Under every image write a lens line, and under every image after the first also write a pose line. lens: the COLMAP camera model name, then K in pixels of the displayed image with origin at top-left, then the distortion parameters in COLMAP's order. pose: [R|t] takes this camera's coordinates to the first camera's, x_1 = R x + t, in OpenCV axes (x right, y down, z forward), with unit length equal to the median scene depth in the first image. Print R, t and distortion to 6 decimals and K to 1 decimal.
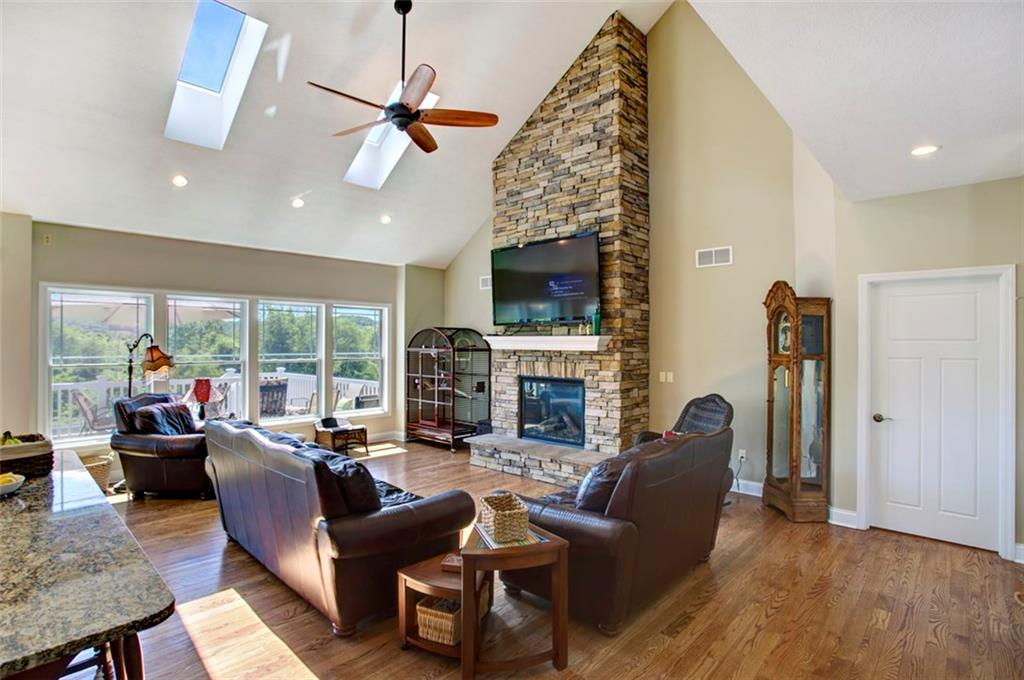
lens RADIAL K [[502.6, 0, 509.5], [0, 502.6, 340.0], [0, 0, 1]] dist [-0.031030, -0.000024]
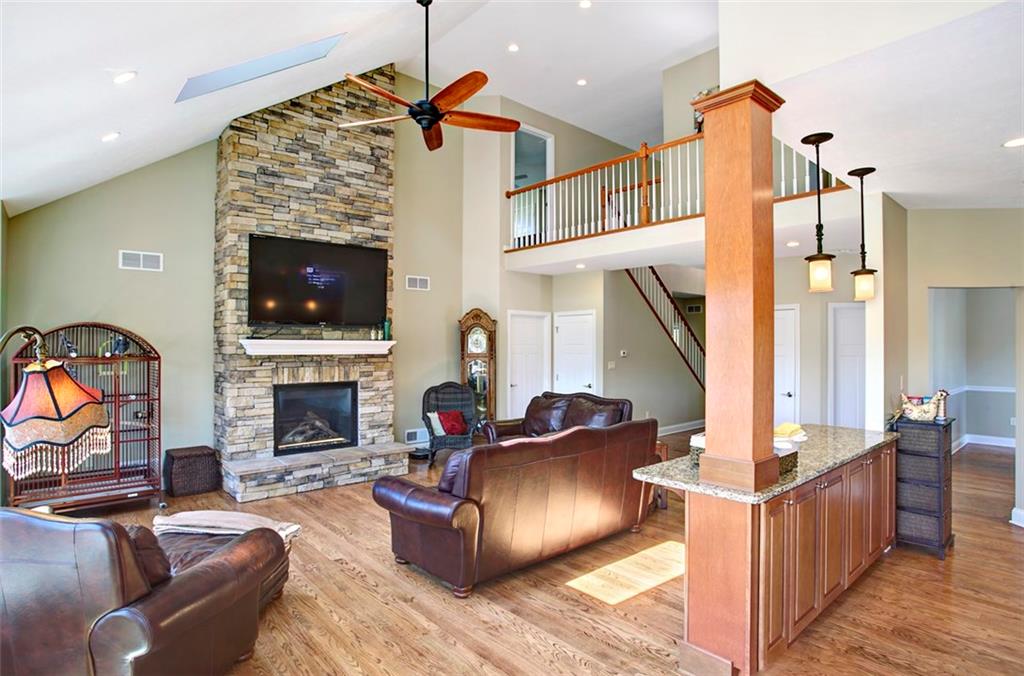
lens RADIAL K [[548.9, 0, 510.2], [0, 548.9, 342.1], [0, 0, 1]] dist [0.003850, 0.000219]
pose [[0.121378, 0.000970, 0.992606, -0.951357], [-0.006857, 0.999976, -0.000138, -0.006612], [-0.992583, -0.006790, 0.121382, 0.520073]]
